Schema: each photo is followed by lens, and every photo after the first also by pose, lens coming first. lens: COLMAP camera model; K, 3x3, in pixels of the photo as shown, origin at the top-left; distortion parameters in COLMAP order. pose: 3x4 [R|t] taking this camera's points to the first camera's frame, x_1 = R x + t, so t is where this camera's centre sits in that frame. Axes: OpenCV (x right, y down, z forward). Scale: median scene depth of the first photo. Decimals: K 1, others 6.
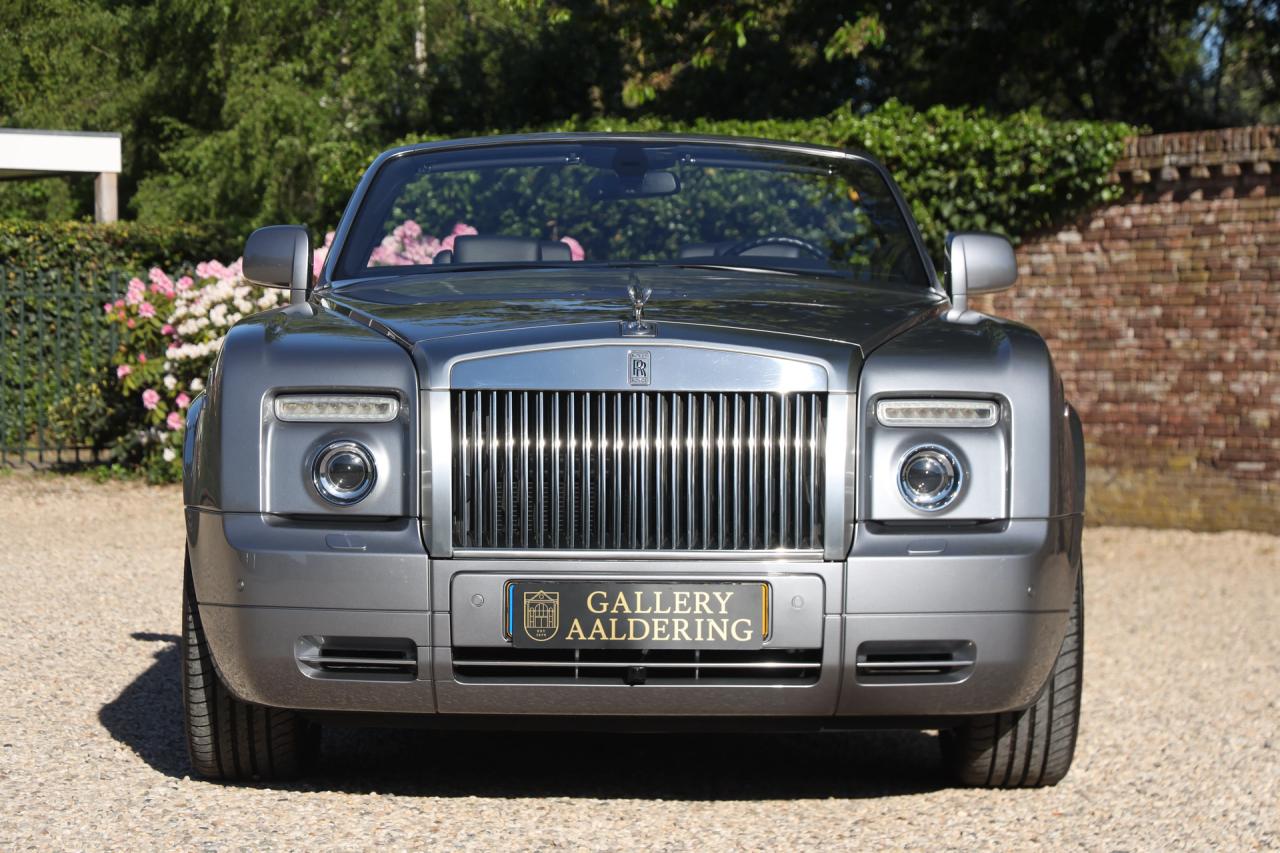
lens RADIAL K [[3329.7, 0, 657.9], [0, 3329.7, 433.0], [0, 0, 1]] dist [0.373371, 0.007734]
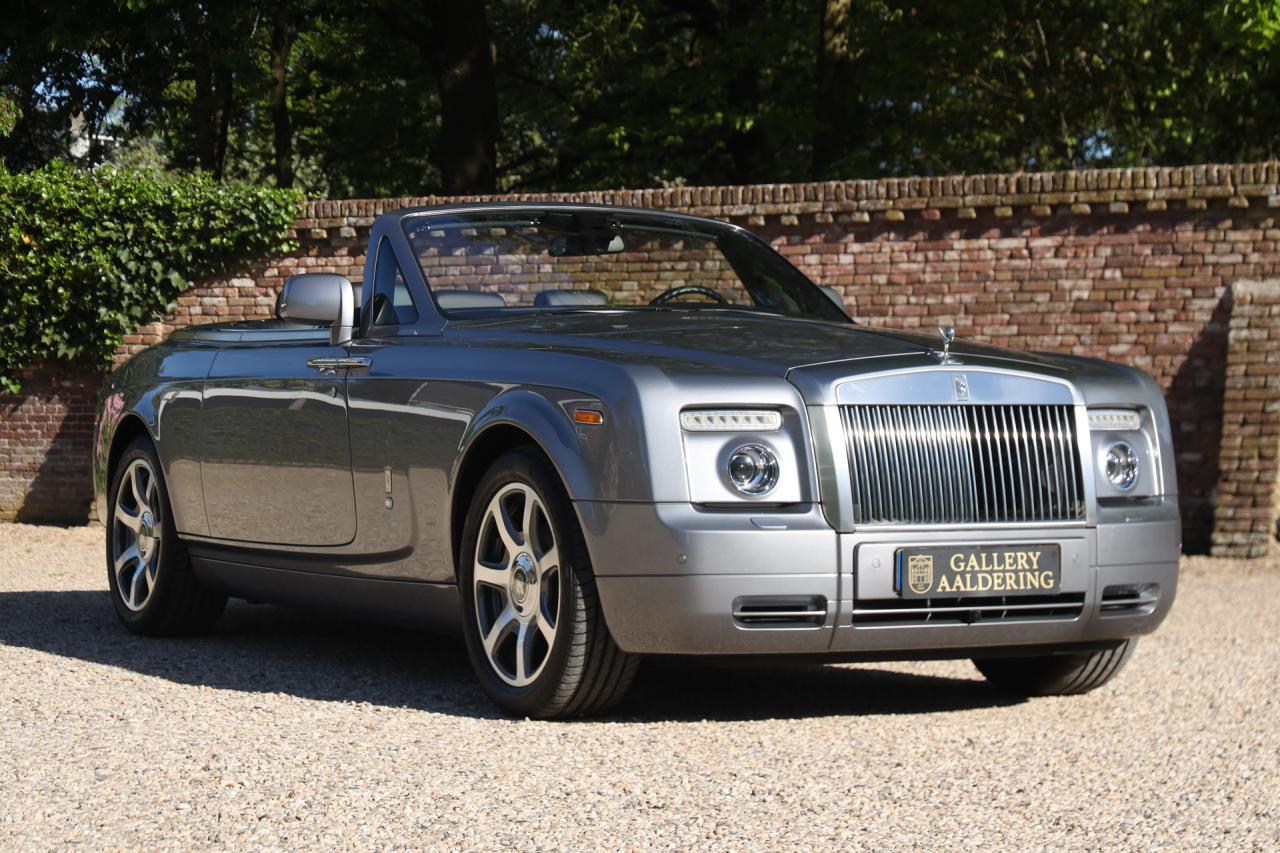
lens RADIAL K [[2983.8, 0, 640.0], [0, 2983.8, 426.5], [0, 0, 1]] dist [0.342645, -0.121407]
pose [[0.891376, -0.010567, 0.453141, -0.670738], [0.014745, 0.999875, -0.005689, 0.001007], [-0.453024, 0.011753, 0.891421, -0.017668]]
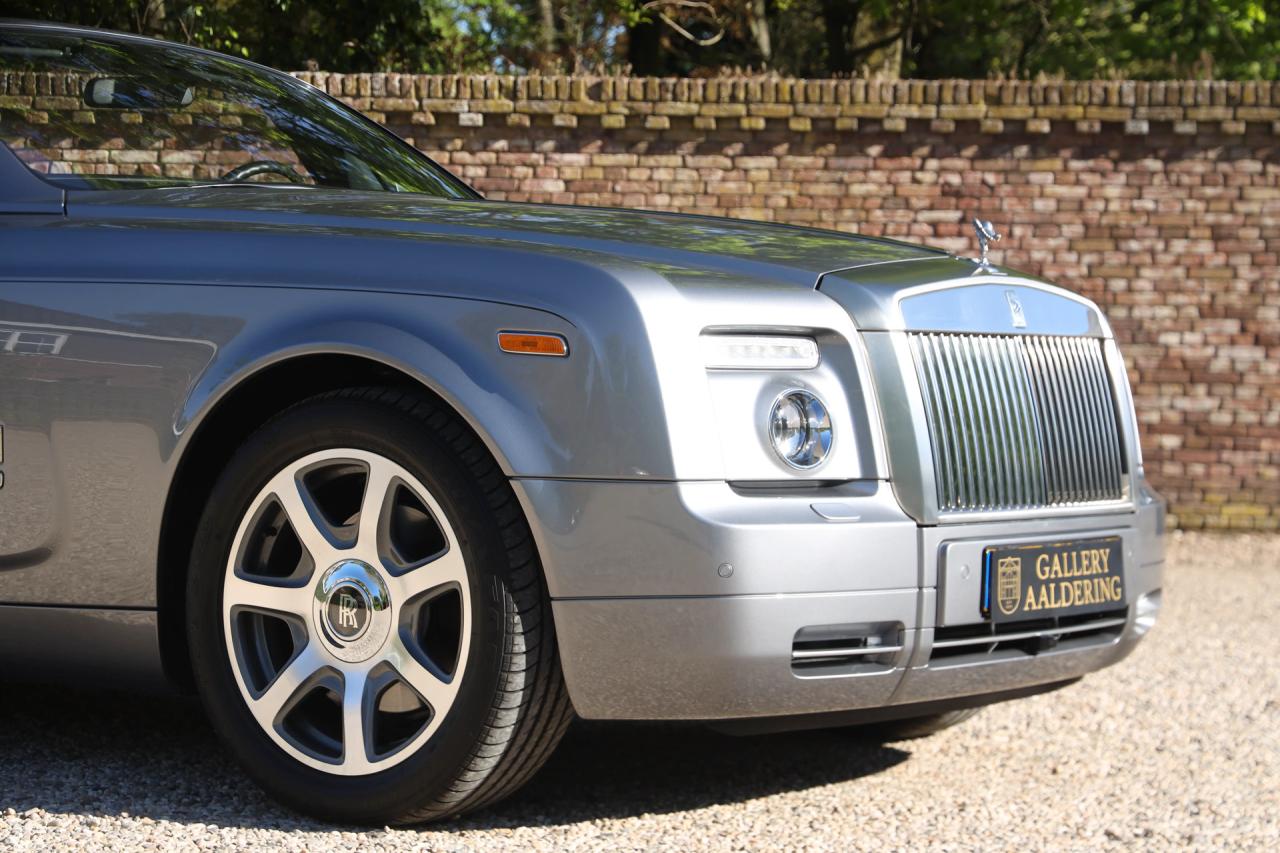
lens RADIAL K [[2980.3, 0, 642.0], [0, 2980.3, 380.7], [0, 0, 1]] dist [0.056212, 0.419353]
pose [[0.592689, -0.002533, 0.805427, -0.727263], [0.006520, 0.999977, -0.001653, 0.000863], [-0.805405, 0.006231, 0.592693, 0.600760]]
